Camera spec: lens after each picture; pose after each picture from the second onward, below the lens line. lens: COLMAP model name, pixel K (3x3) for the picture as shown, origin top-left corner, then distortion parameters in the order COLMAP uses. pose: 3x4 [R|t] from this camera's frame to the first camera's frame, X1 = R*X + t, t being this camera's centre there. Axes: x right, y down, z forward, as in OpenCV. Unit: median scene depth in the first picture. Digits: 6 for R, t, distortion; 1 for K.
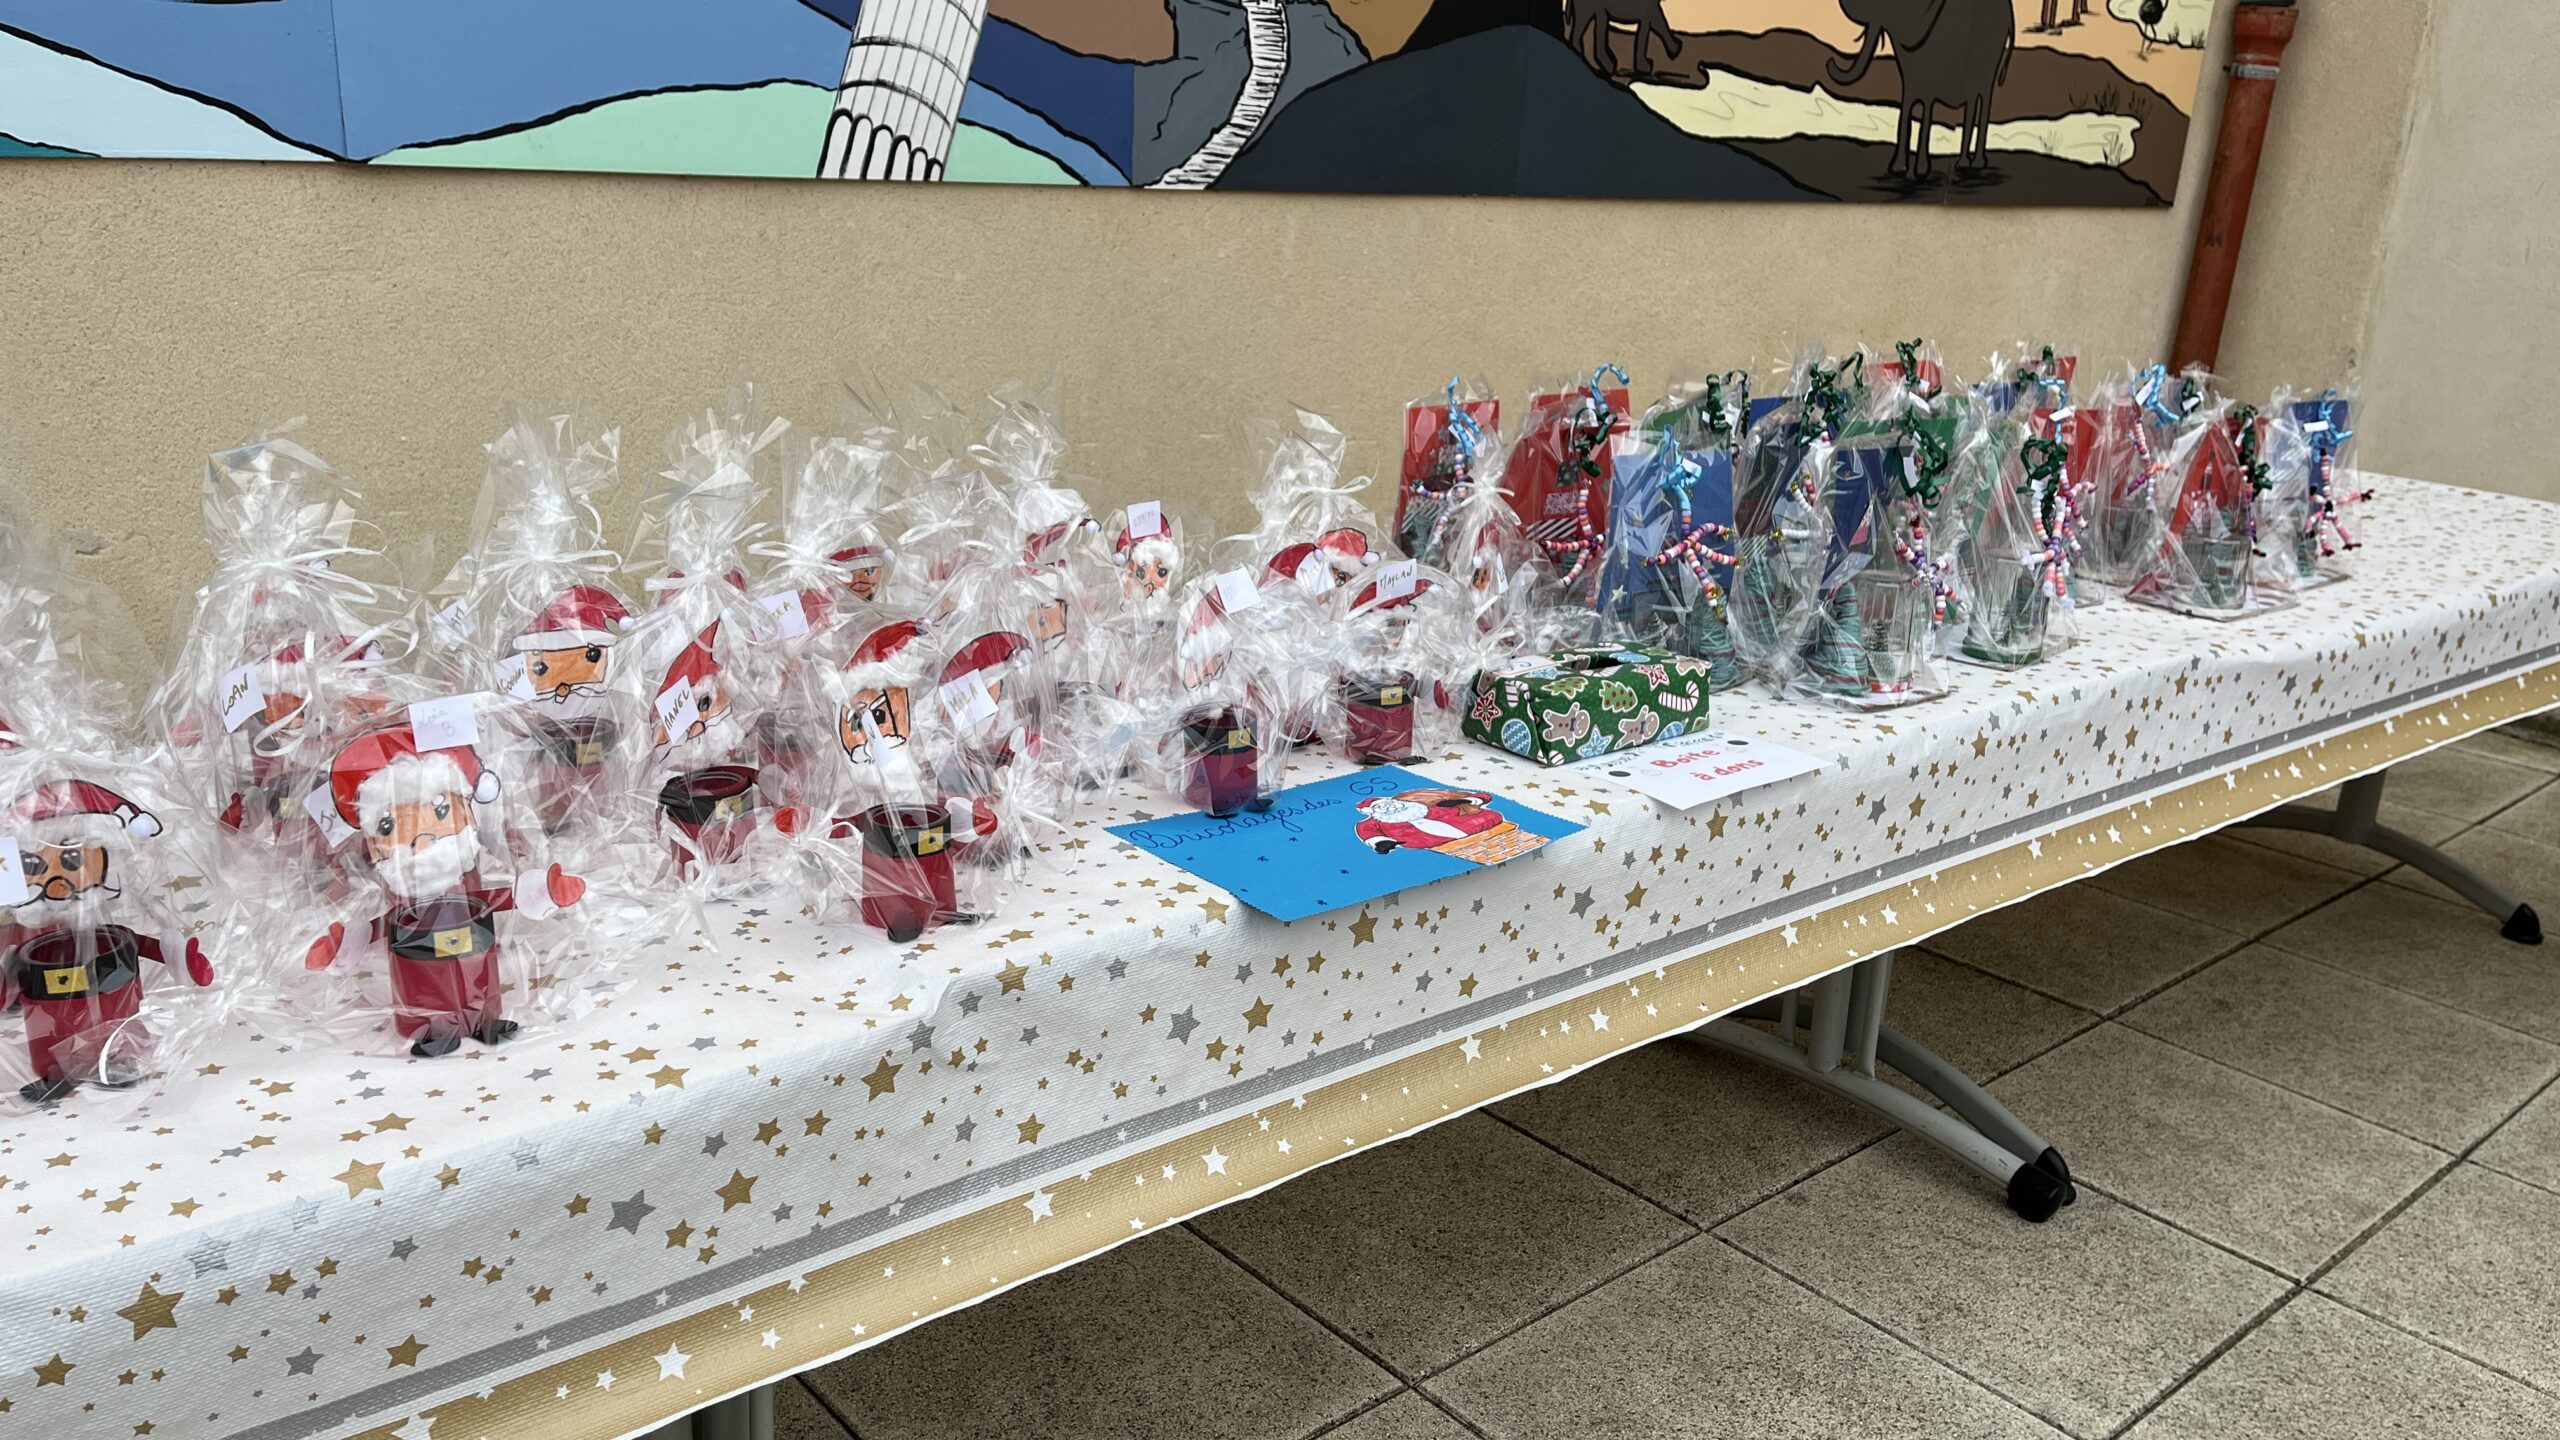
lens RADIAL K [[1920.4, 0, 1276.1], [0, 1920.4, 748.0], [0, 0, 1]] dist [0.063315, -0.086193]
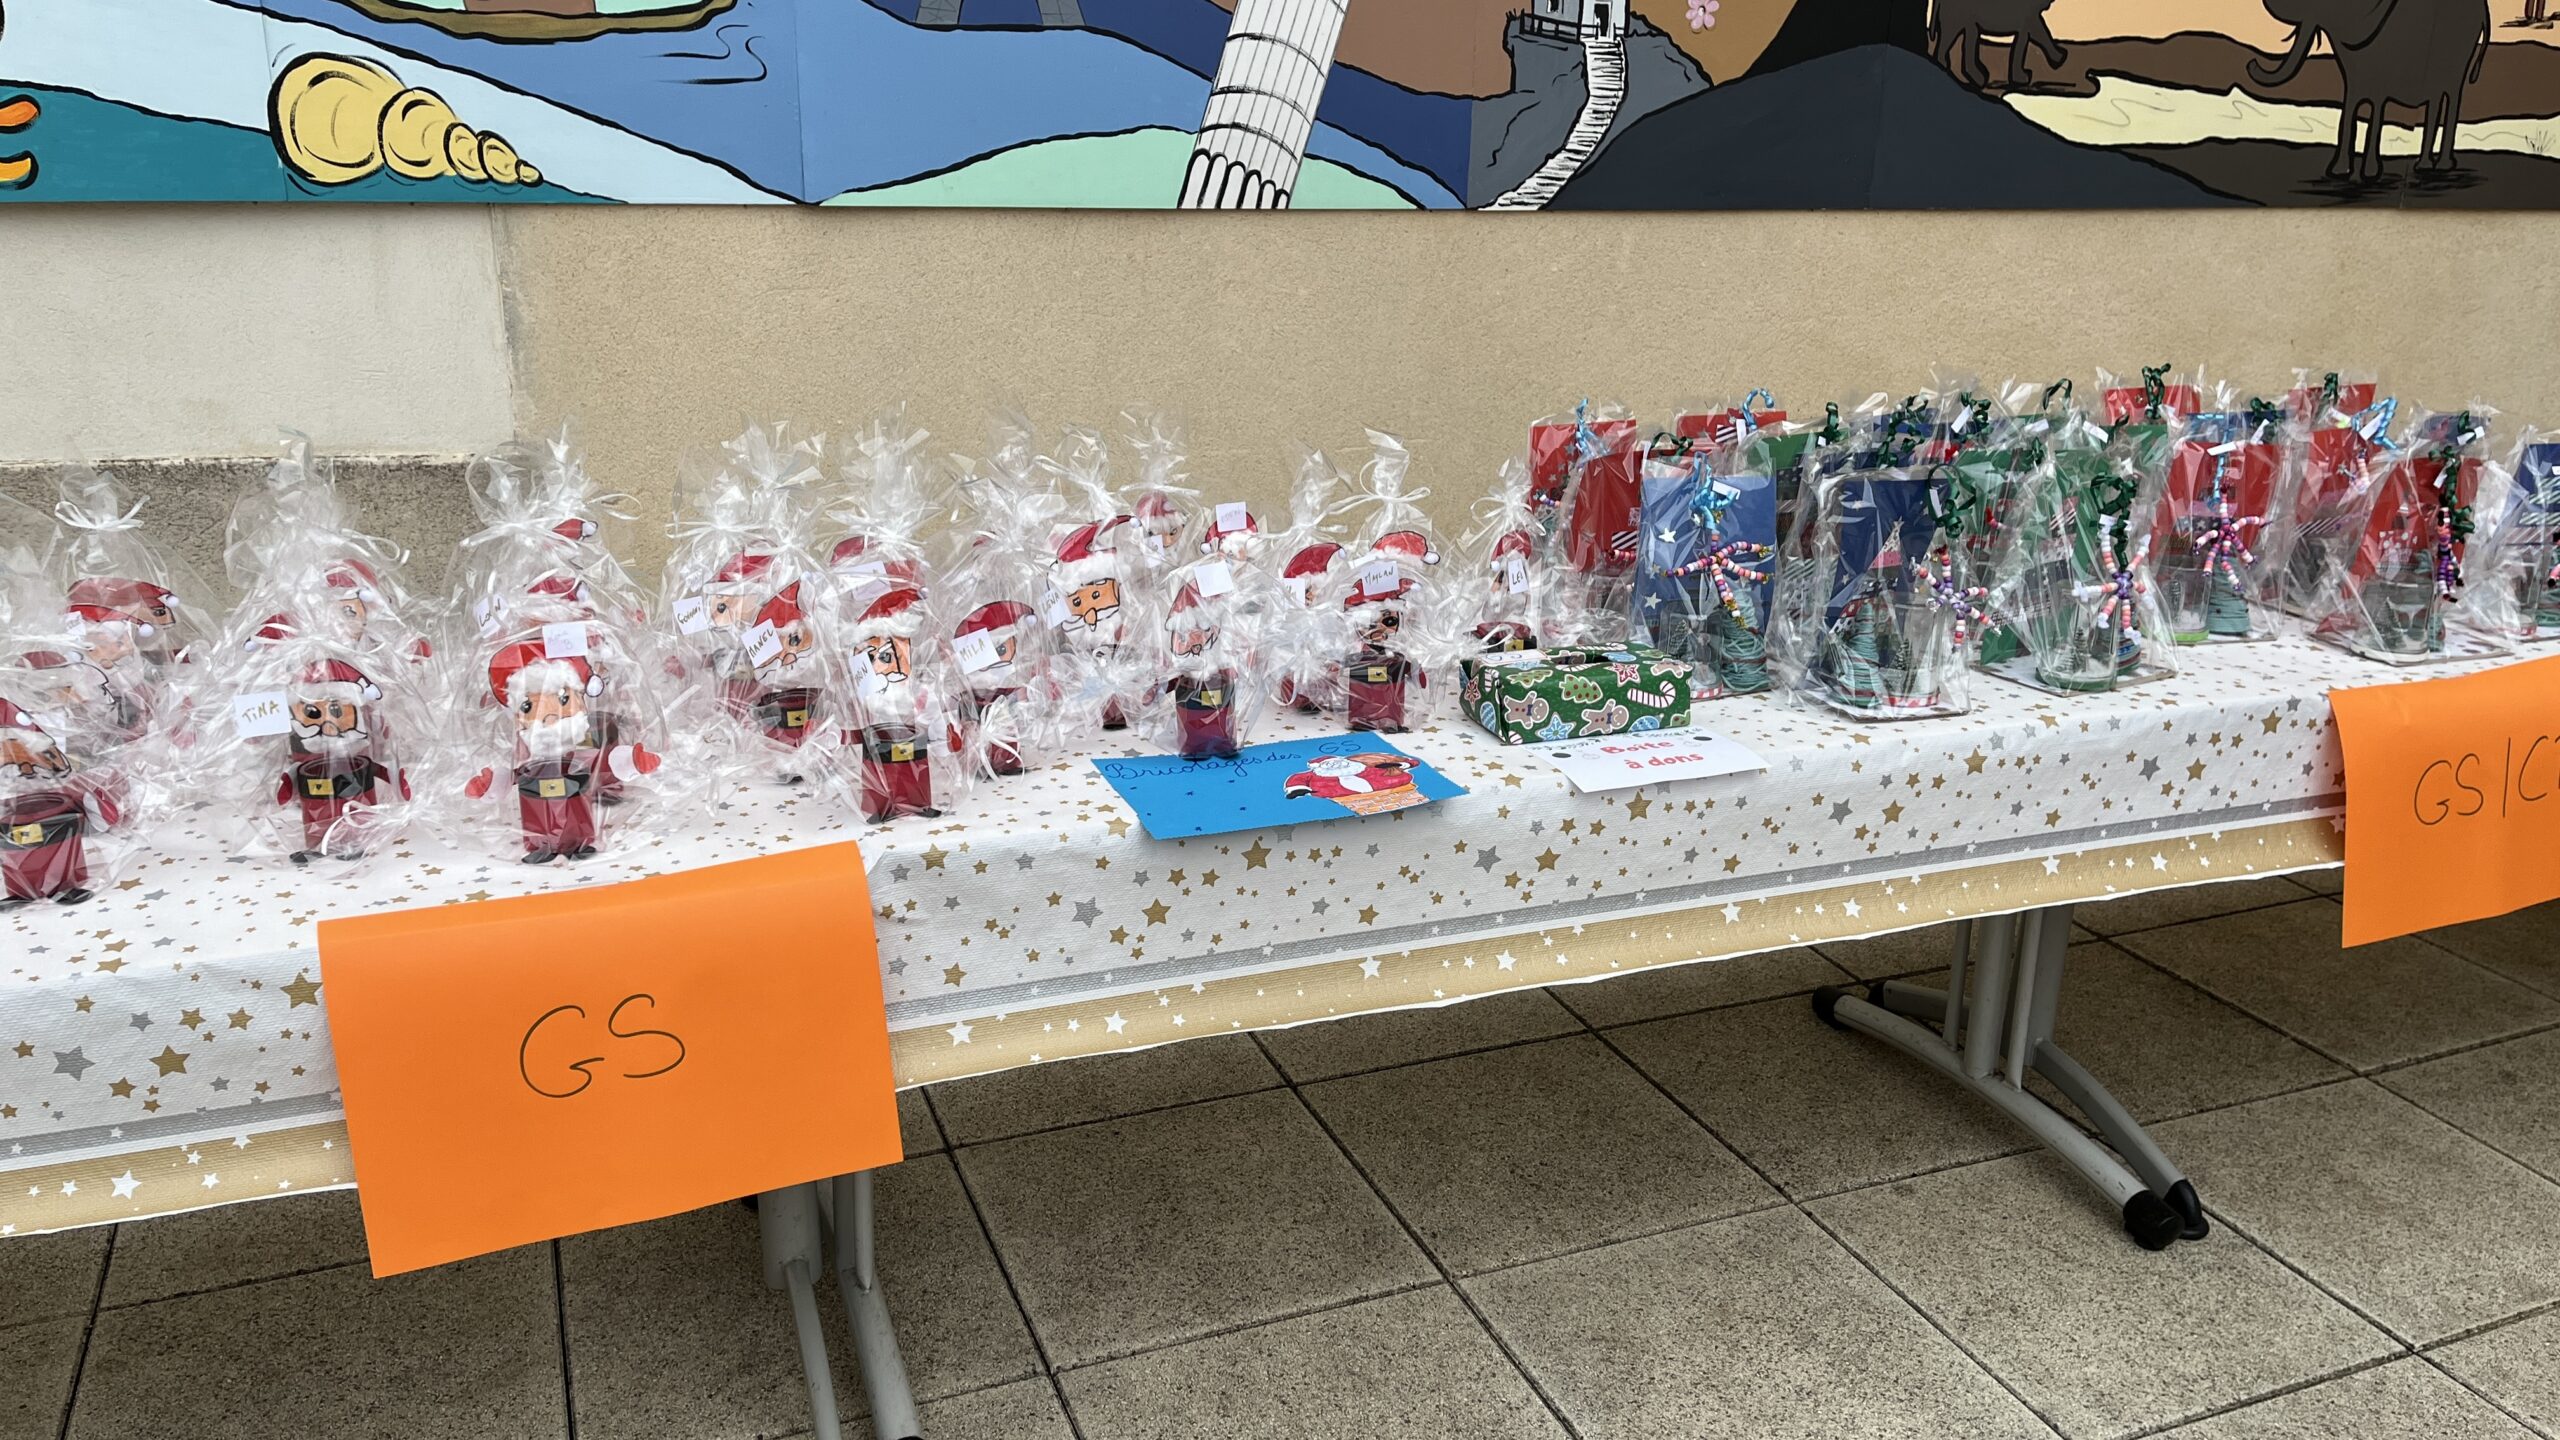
lens RADIAL K [[1920.4, 0, 1267.7], [0, 1920.4, 714.8], [0, 0, 1]] dist [0.063315, -0.086193]
pose [[0.945044, 0.076858, -0.317780, 0.247959], [-0.077908, 0.996916, 0.009423, -0.005317], [0.317525, 0.015852, 0.948118, -0.100356]]
